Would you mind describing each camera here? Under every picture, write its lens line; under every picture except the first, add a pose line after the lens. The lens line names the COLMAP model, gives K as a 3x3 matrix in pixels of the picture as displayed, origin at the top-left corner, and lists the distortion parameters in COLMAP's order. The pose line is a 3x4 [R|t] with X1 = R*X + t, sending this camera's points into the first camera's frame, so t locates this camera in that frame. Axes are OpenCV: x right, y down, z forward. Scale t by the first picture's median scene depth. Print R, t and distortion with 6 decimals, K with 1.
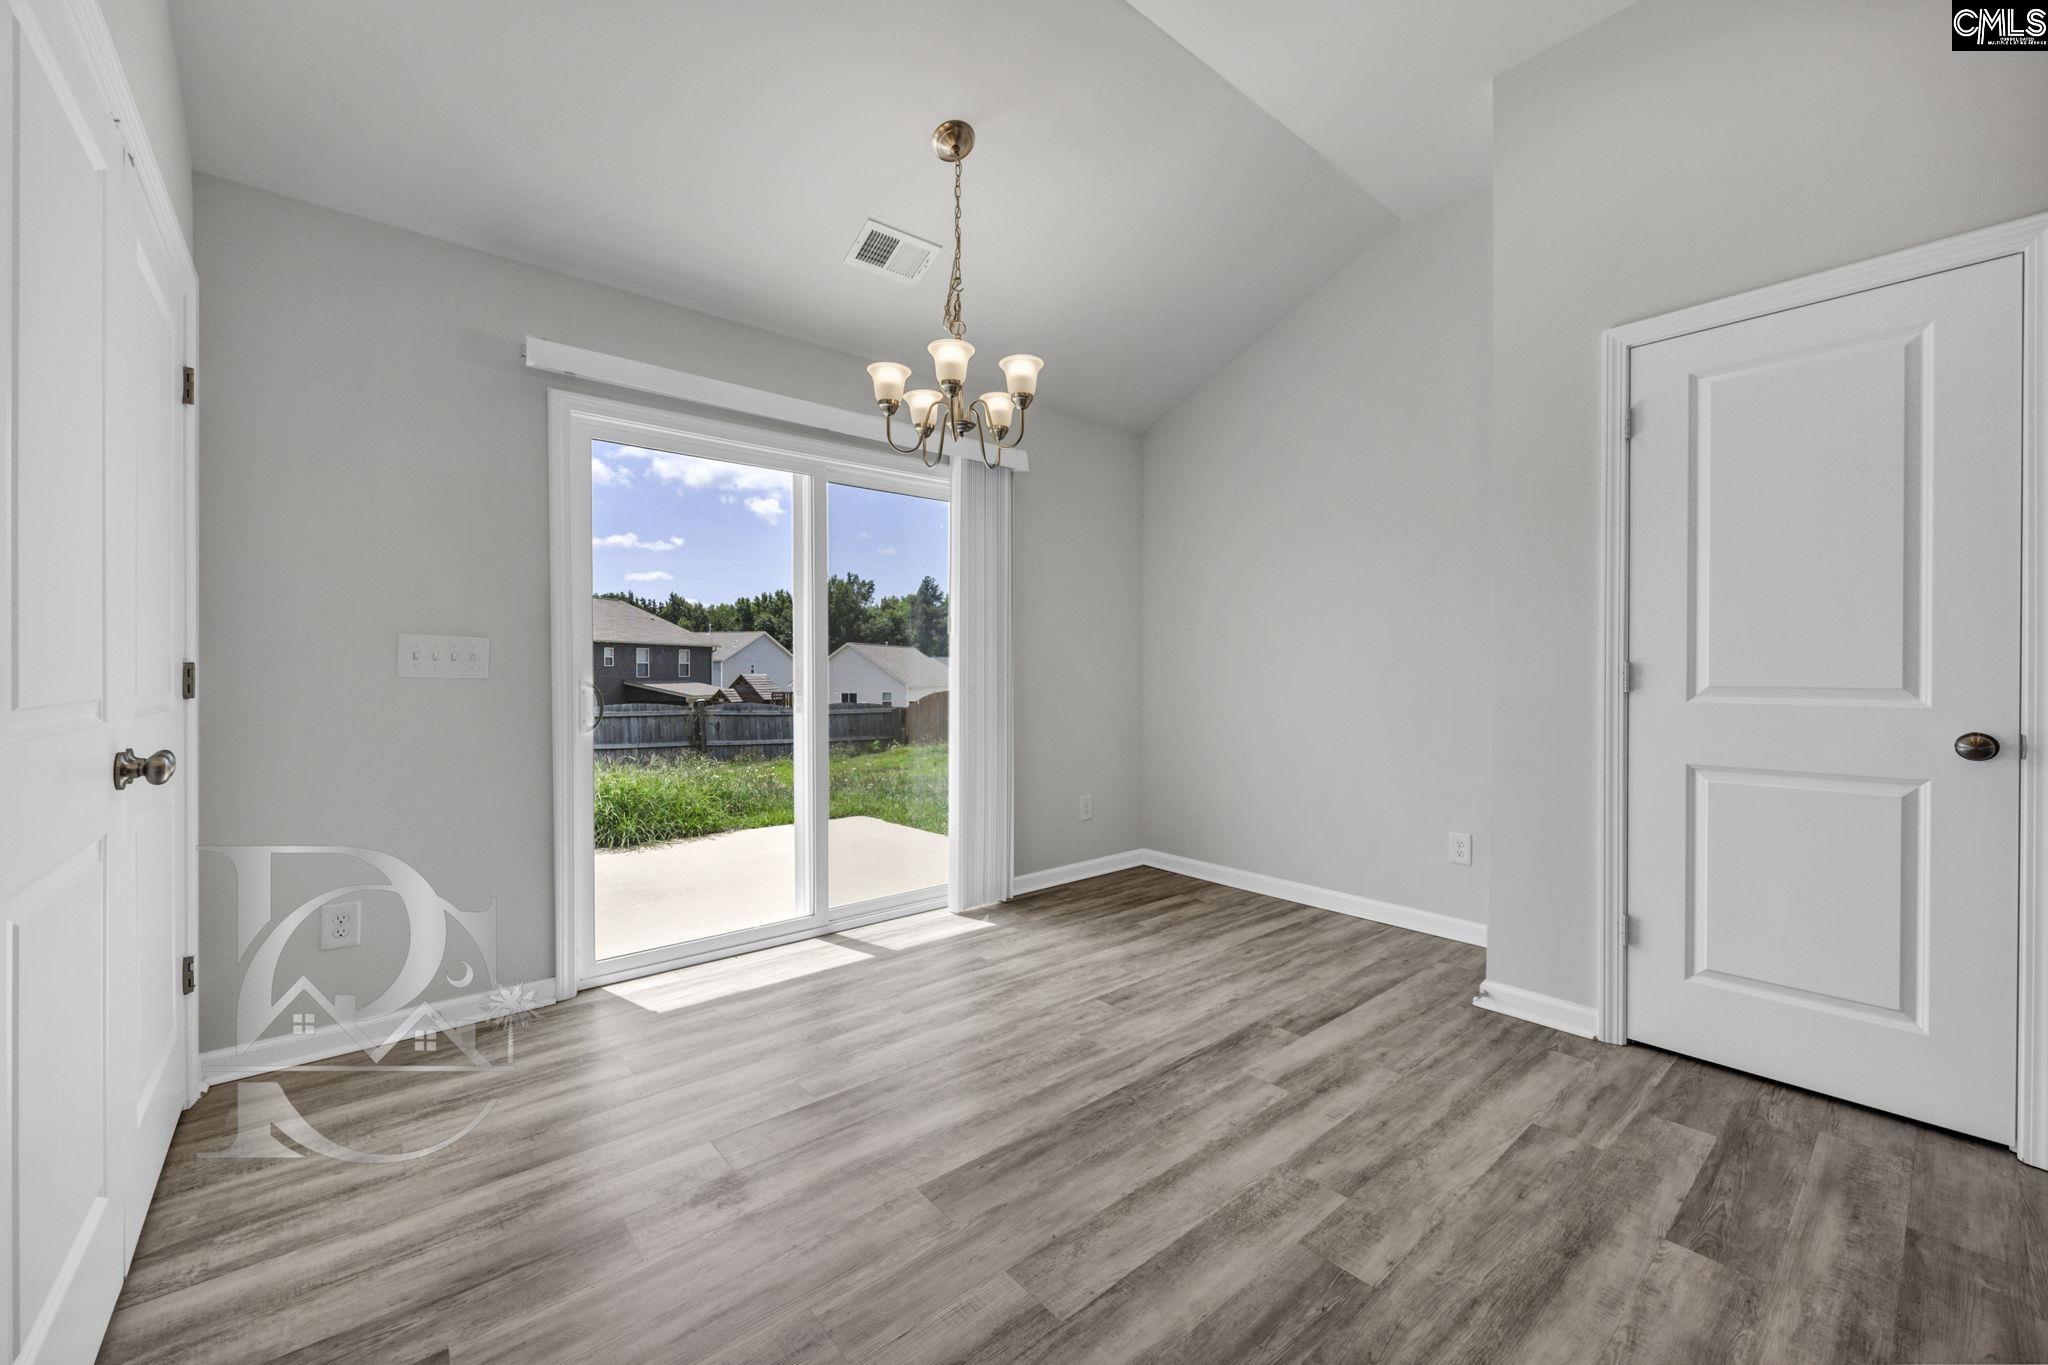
lens RADIAL K [[833.7, 0, 981.7], [0, 833.7, 672.9], [0, 0, 1]] dist [0.000285, 0.000204]
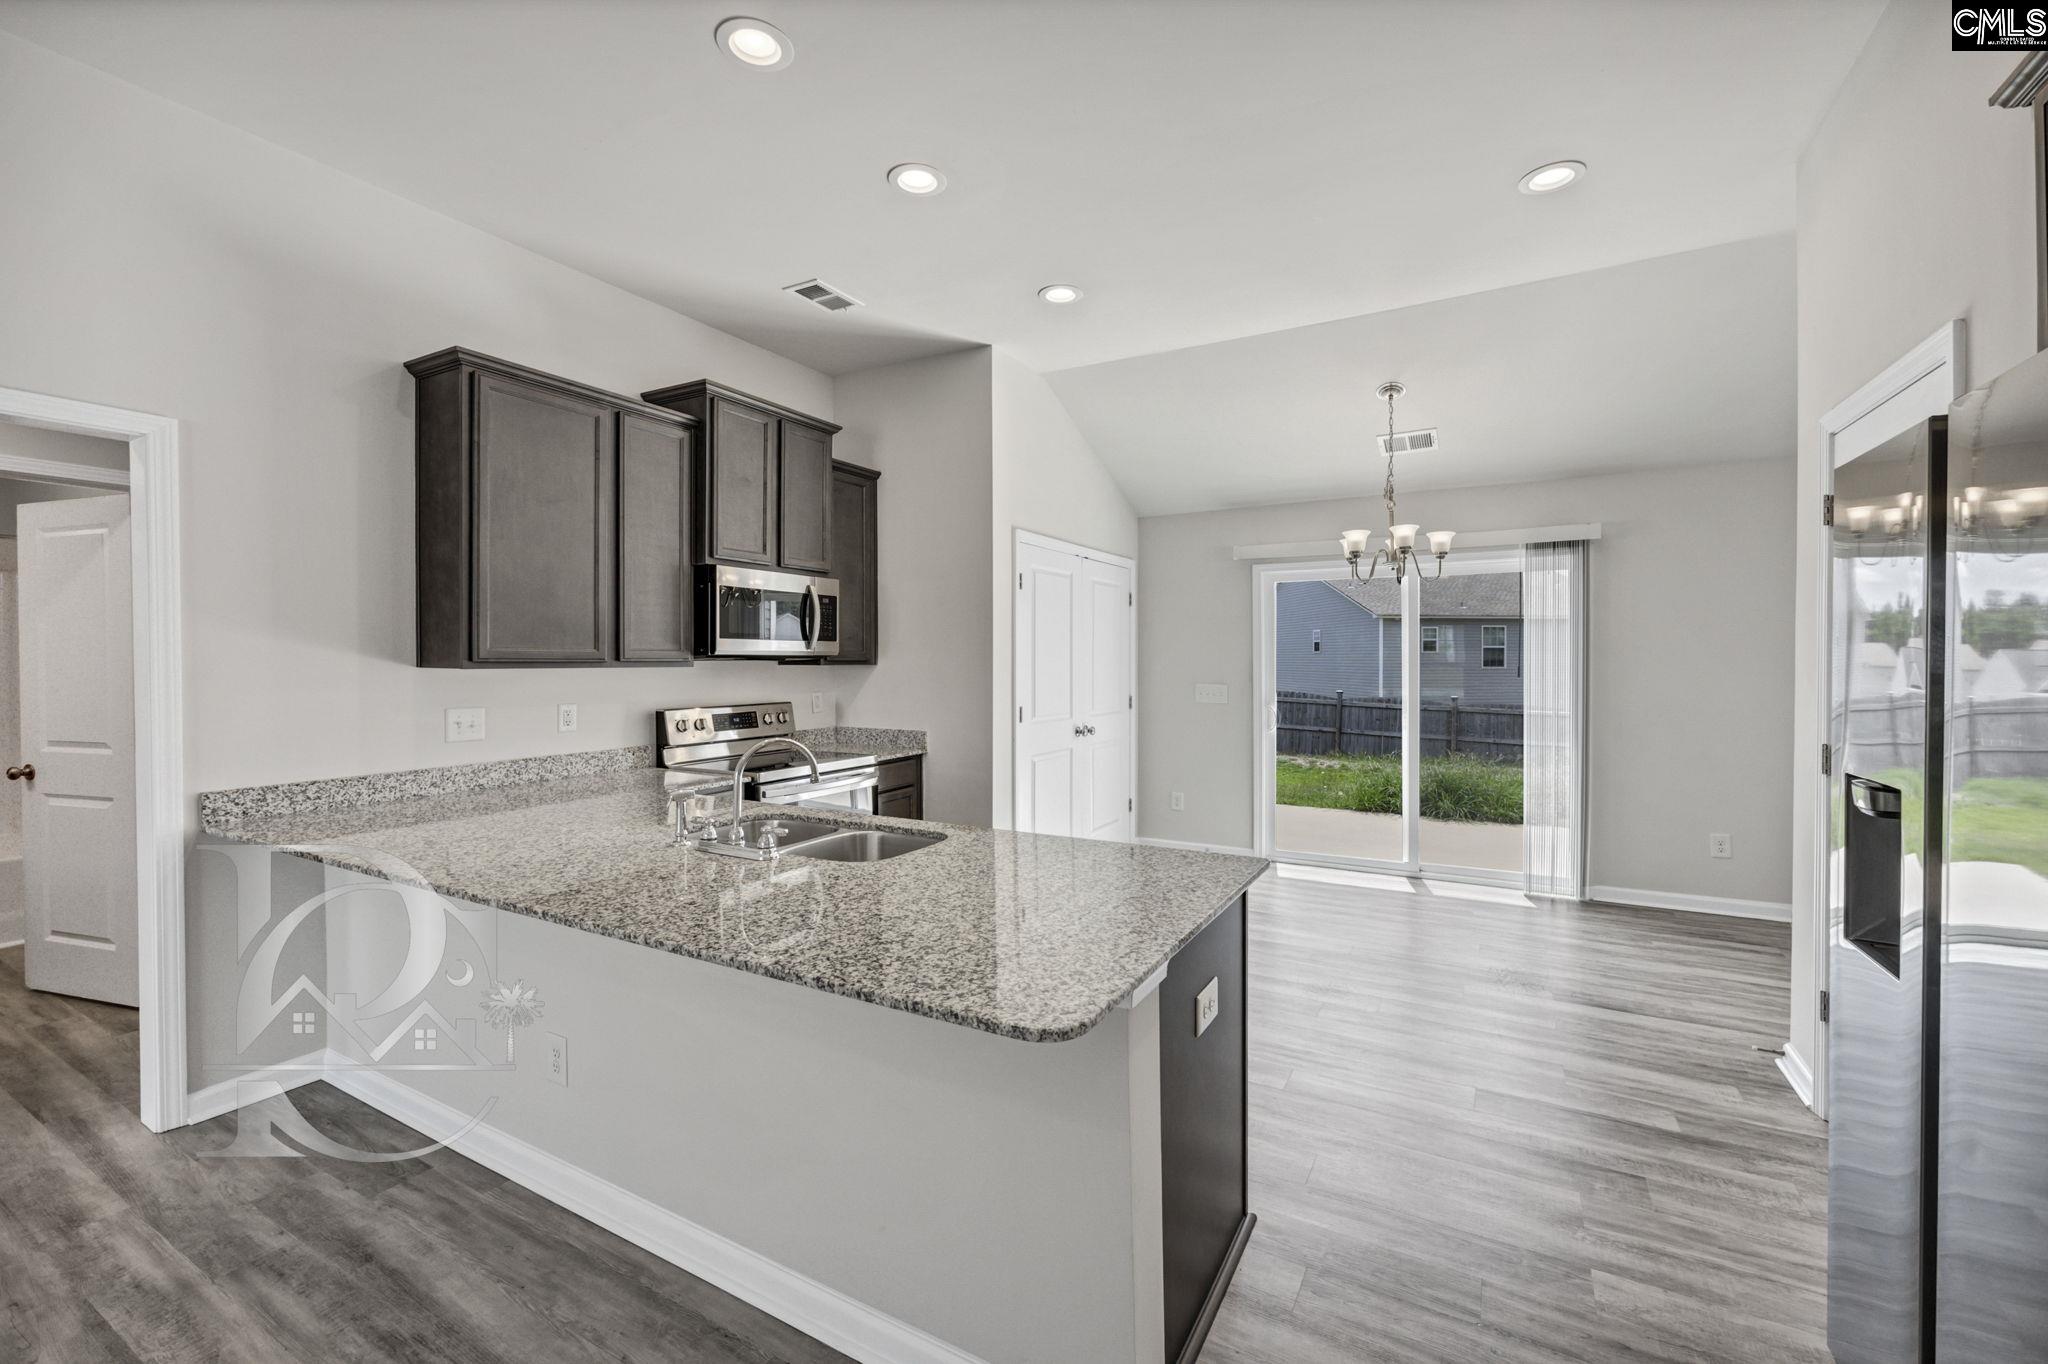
lens RADIAL K [[773.4, 0, 1011.0], [0, 773.4, 681.2], [0, 0, 1]] dist [-0.000162, -0.000046]
pose [[0.343027, 0.021455, -0.939080, 1.068177], [-0.002875, 0.999758, 0.021791, -0.090706], [0.939321, -0.004775, 0.343006, -0.217856]]
